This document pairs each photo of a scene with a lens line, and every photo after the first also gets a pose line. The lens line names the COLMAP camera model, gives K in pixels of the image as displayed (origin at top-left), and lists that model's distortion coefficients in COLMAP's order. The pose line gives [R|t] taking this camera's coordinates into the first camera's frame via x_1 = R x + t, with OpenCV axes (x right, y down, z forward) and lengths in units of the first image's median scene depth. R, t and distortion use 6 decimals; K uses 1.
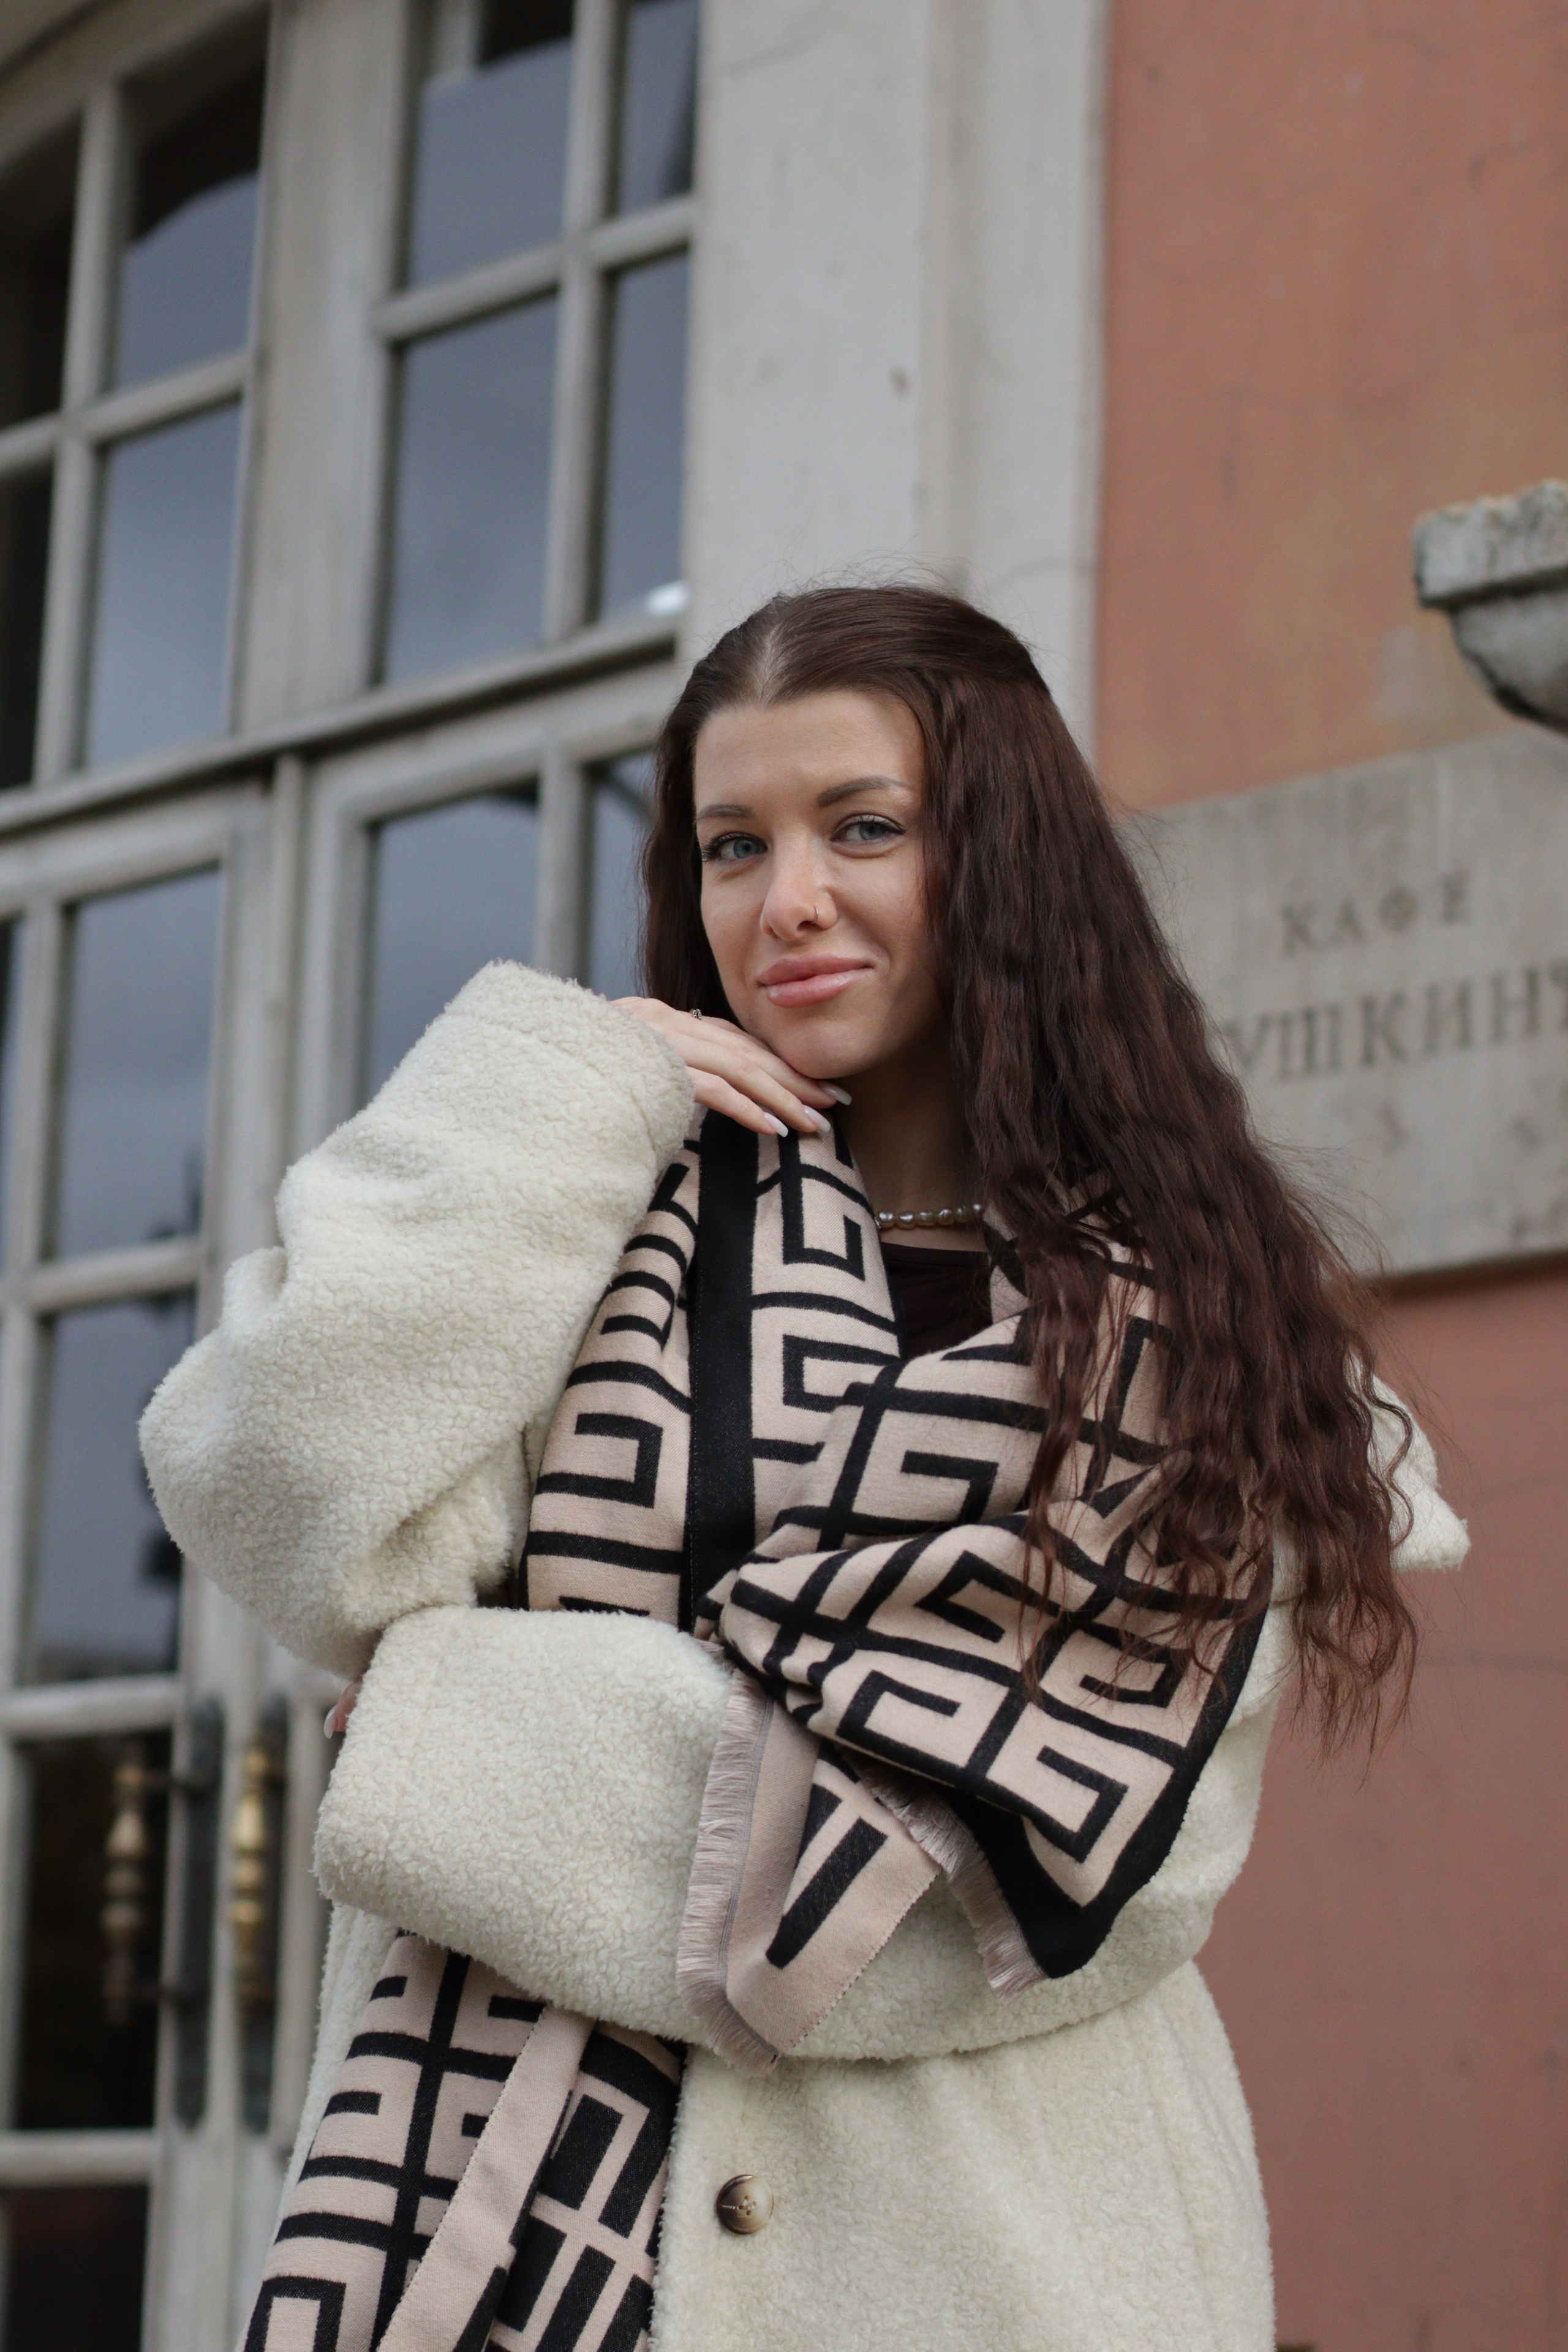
lens RADIAL K [[5540.1, 0, 796.7], [0, 5540.1, 1171.3], [0, 0, 1]] dist [-0.136161, 0.000000]
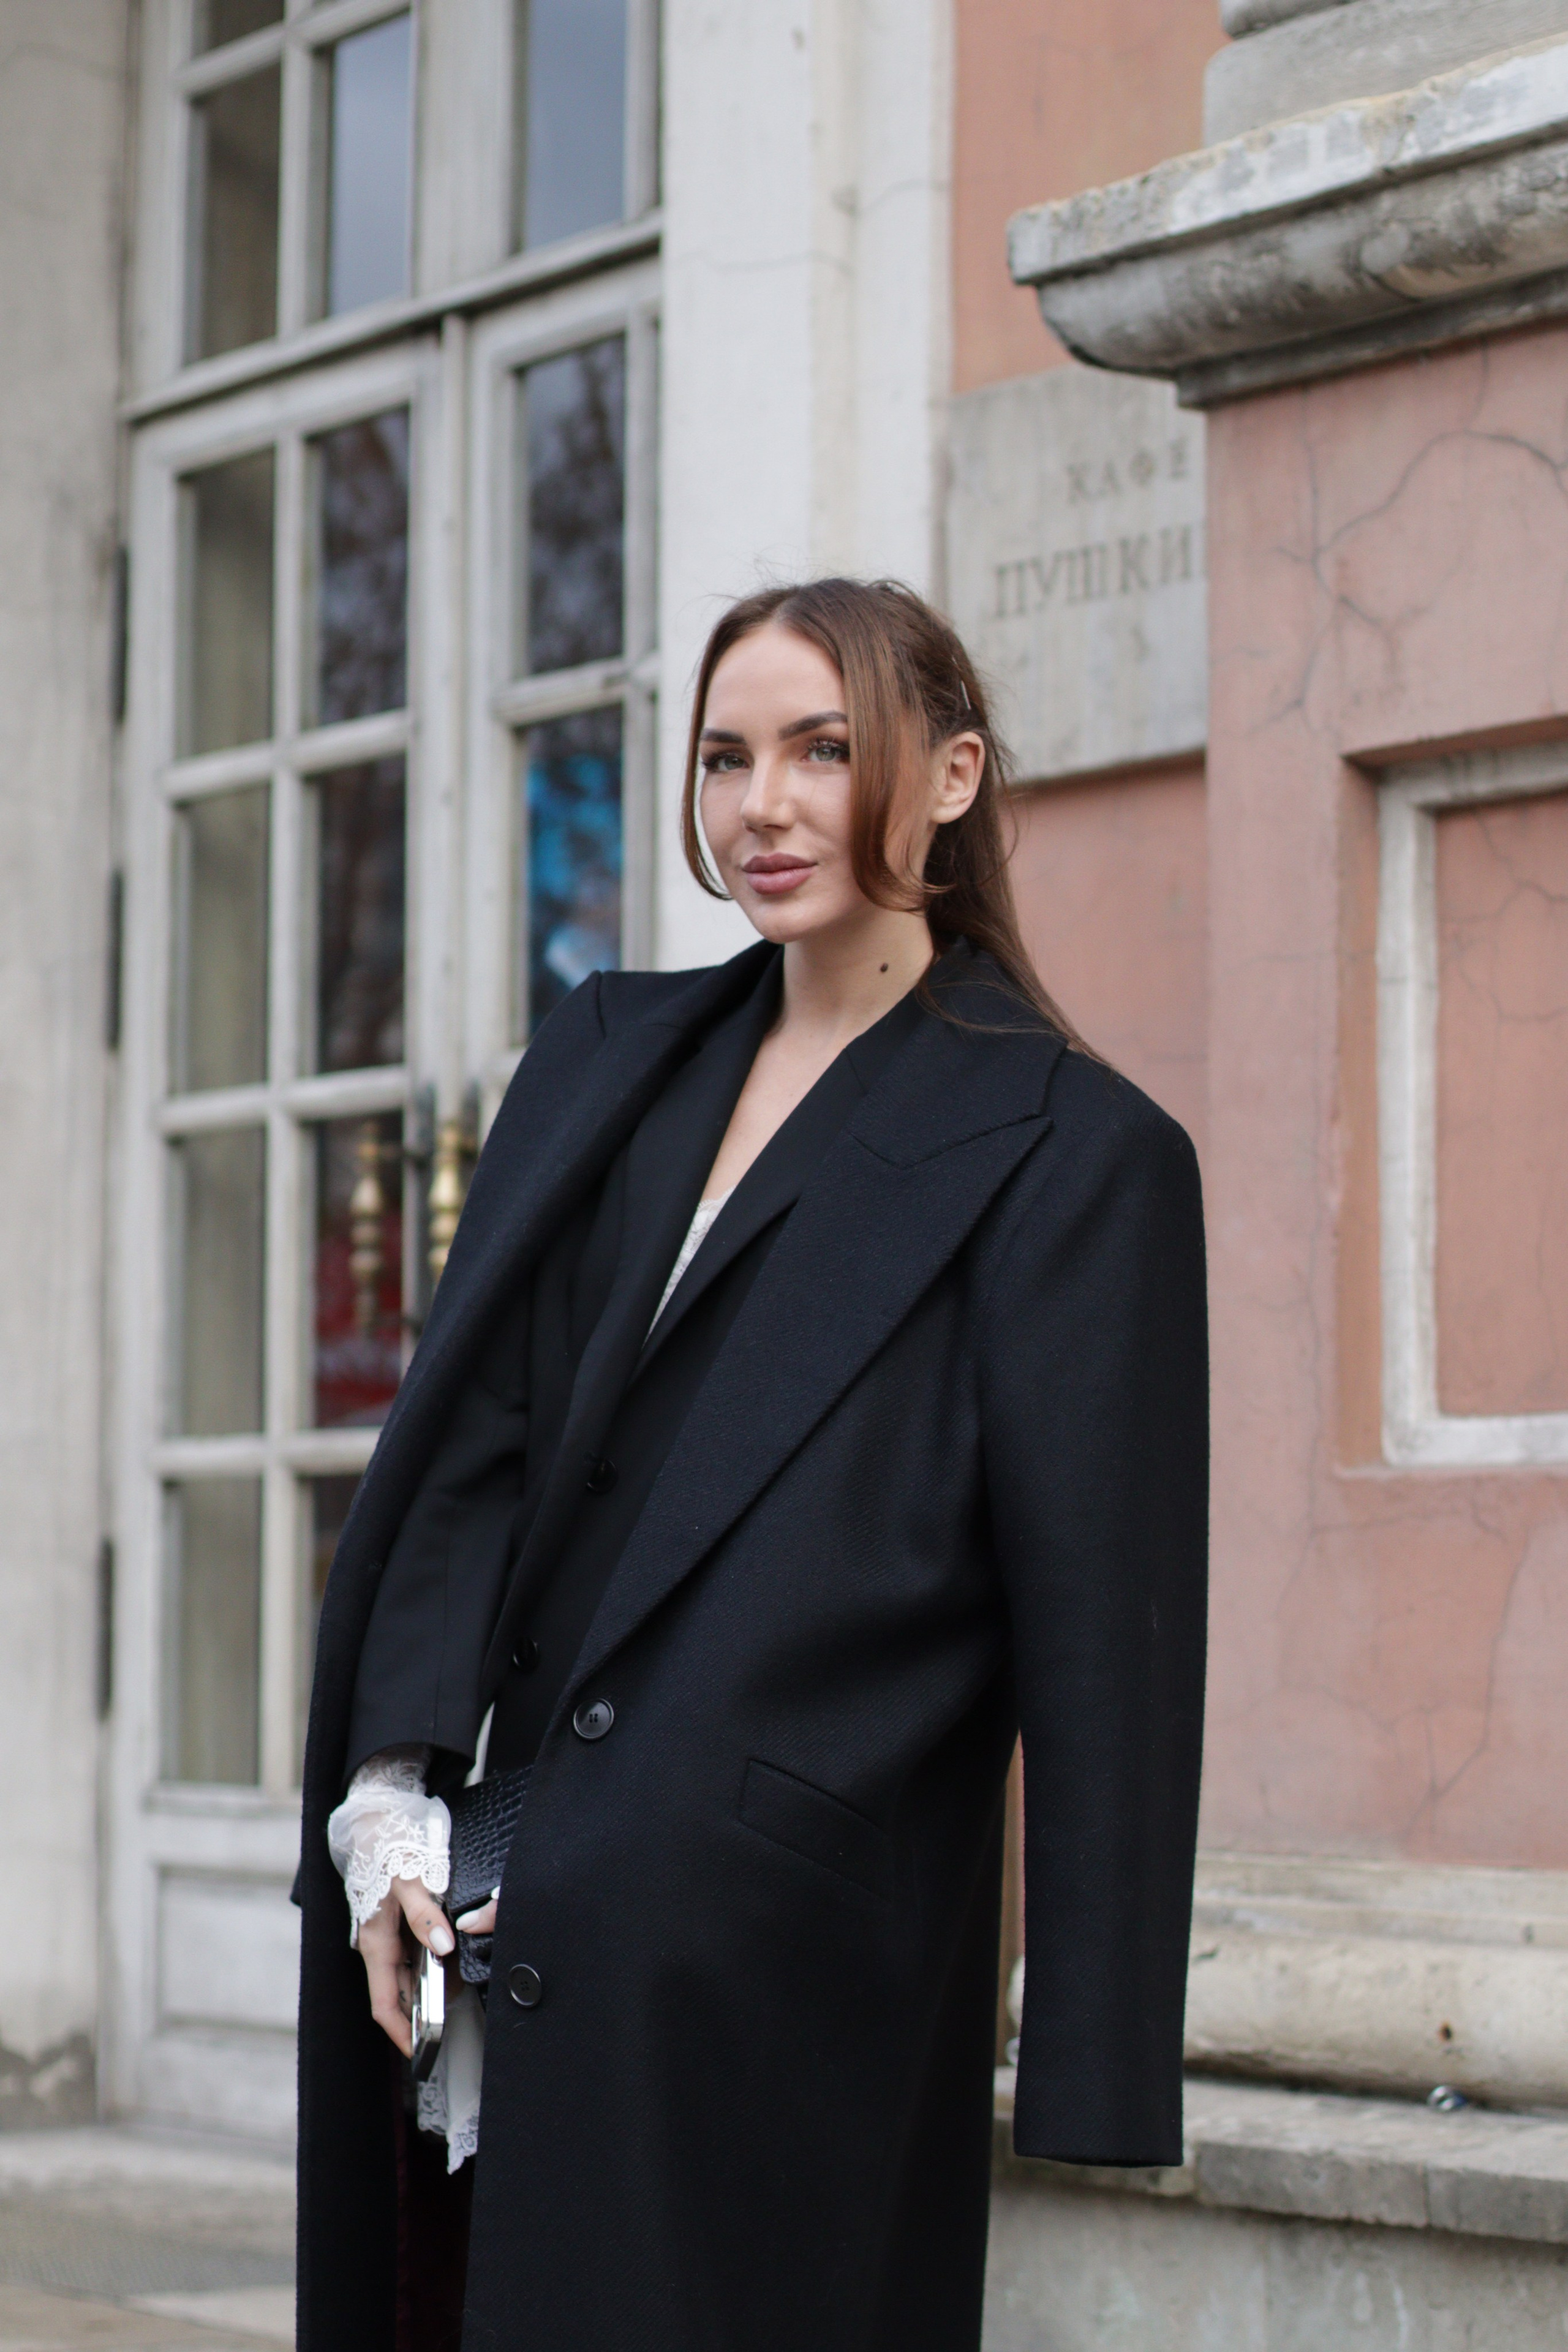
lens RADIAL K [[5540.1, 0, 760.2], [0, 5540.1, 1175.3], [0, 0, 1]] dist [-0.136161, 0.000000]
pose [[0.984488, -0.040683, -0.170671, 0.219131], [0.064833, 0.988251, 0.138410, -0.064270], [0.163034, -0.147328, 0.975558, -0.260760]]
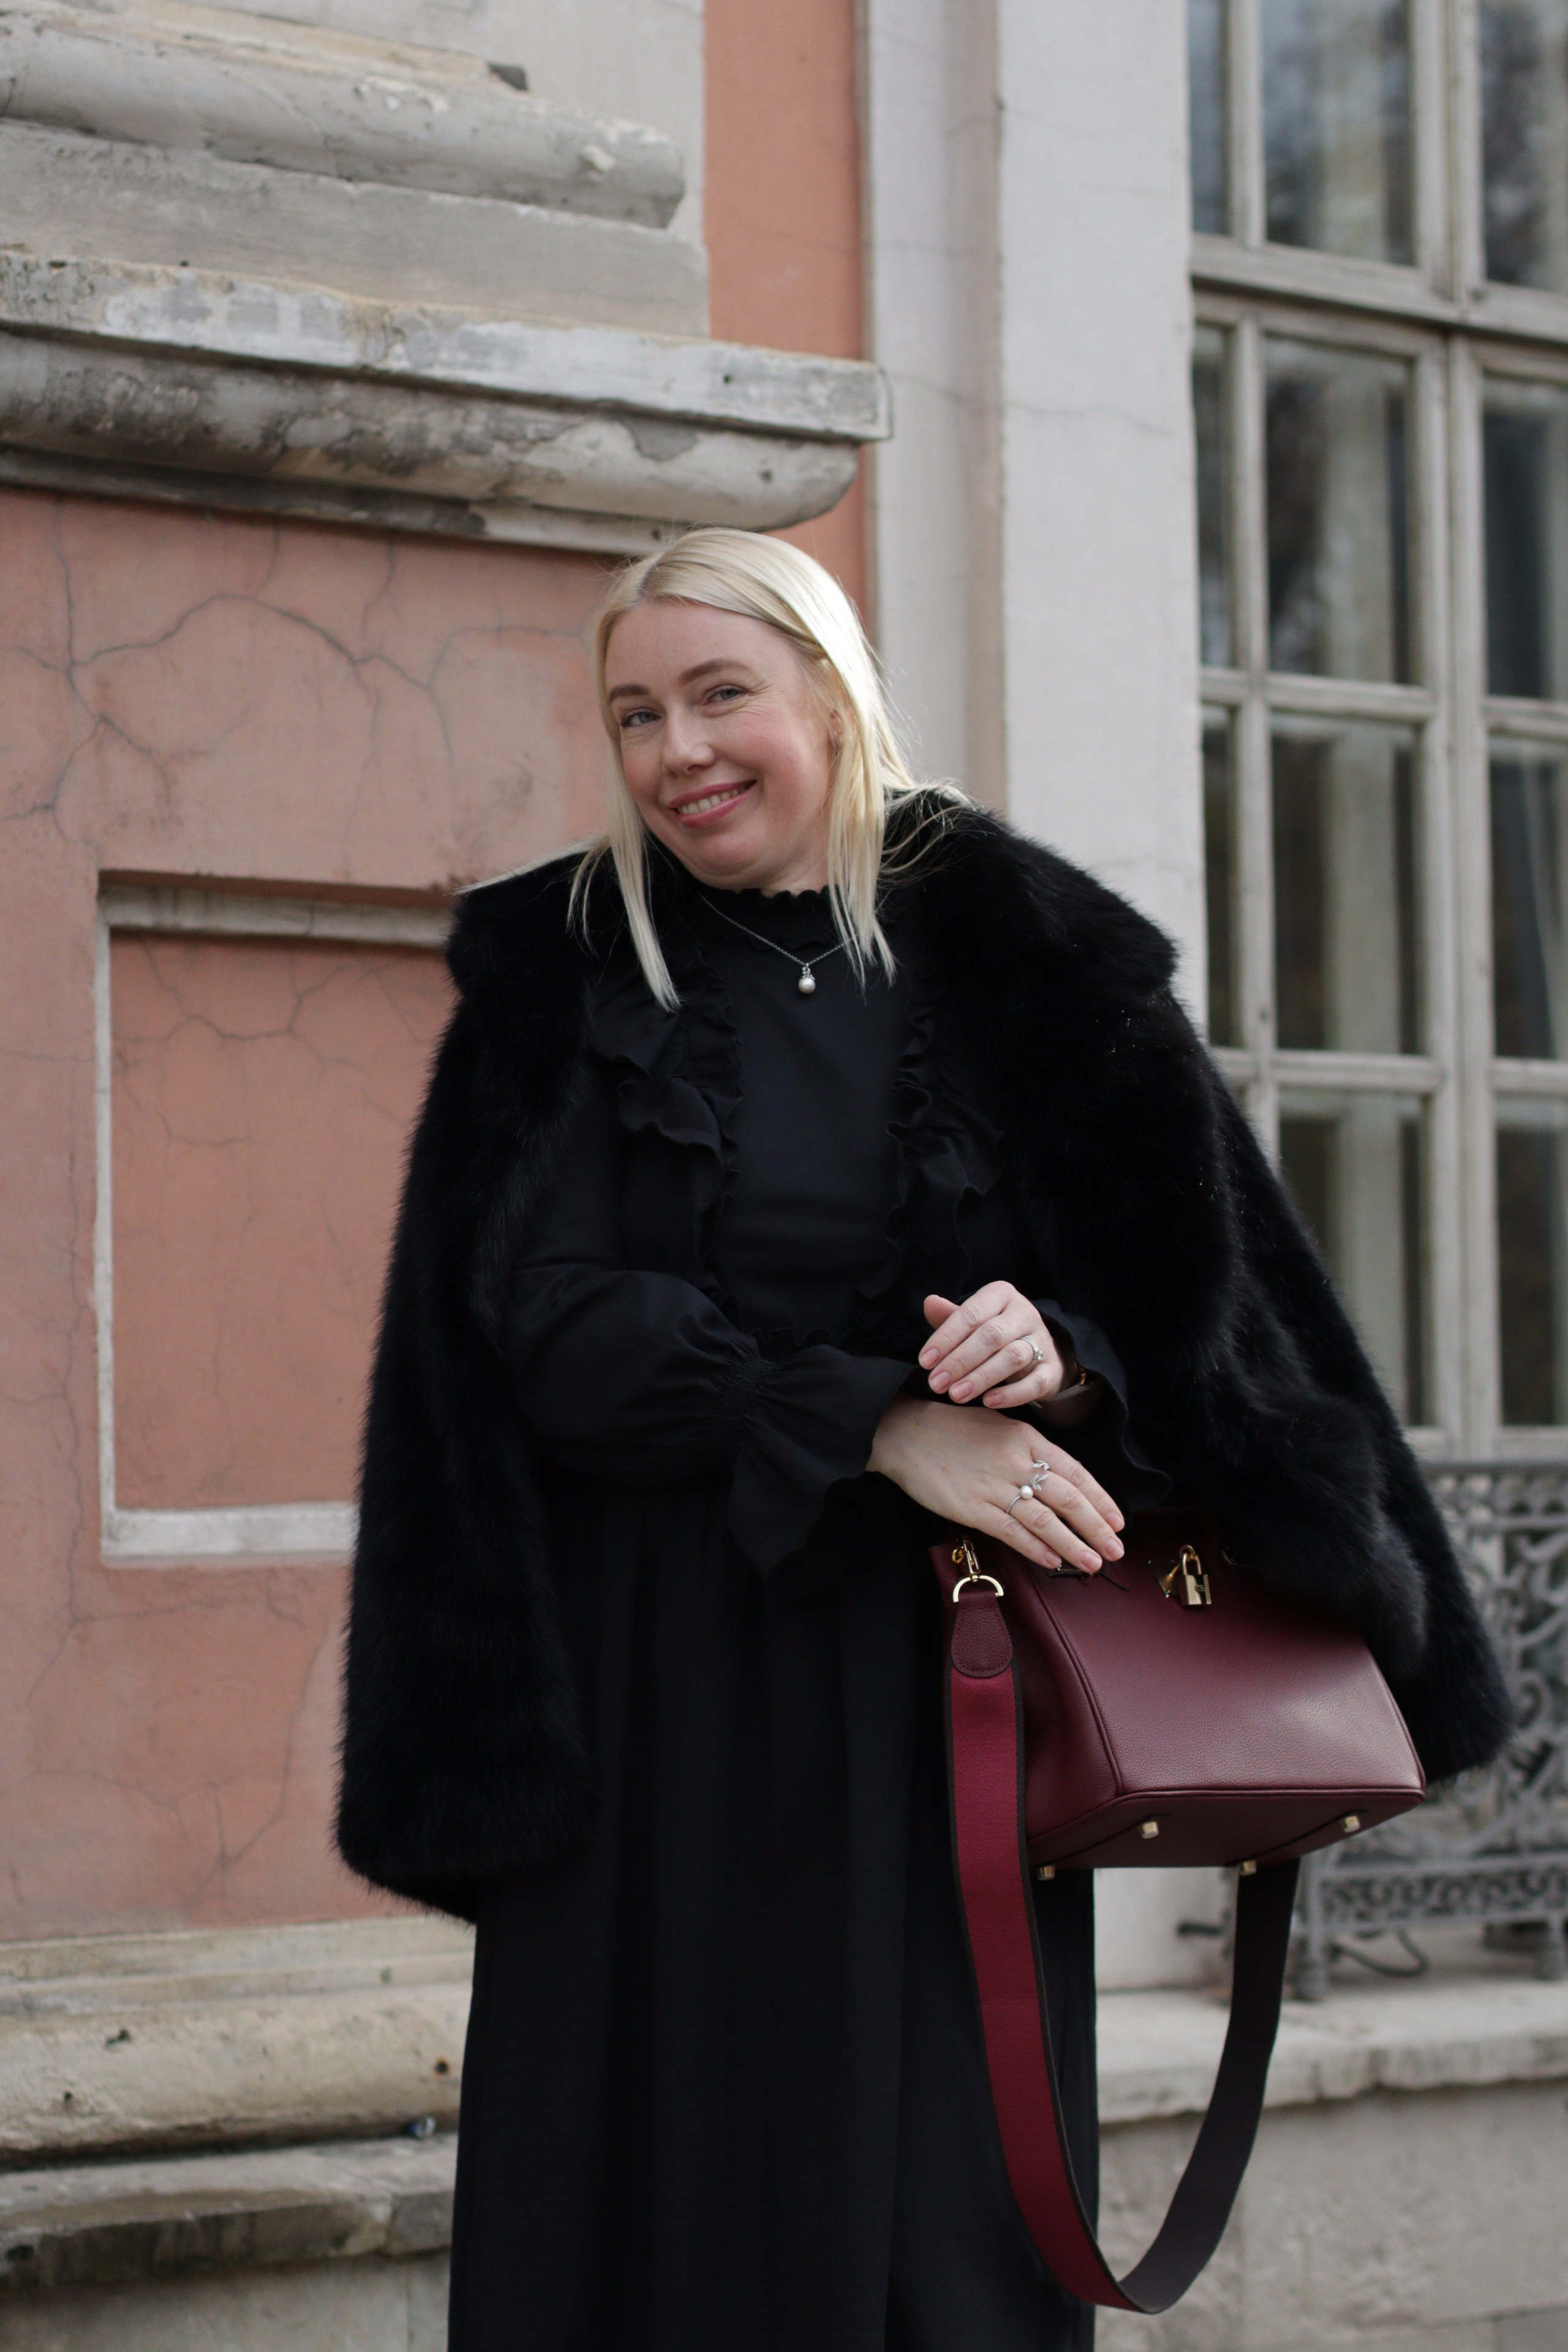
lens RADIAL K [[5540.1, 0, 792.6], [0, 5540.1, 1181.5], [0, 0, 1]] dist [-0.136161, 0.000000]
pose [[0.161325, 0.015830, 0.986774, -0.869663], [-0.208738, 0.977798, 0.018440, 0.018813], [-0.964574, -0.208952, 0.161047, 0.456539]]
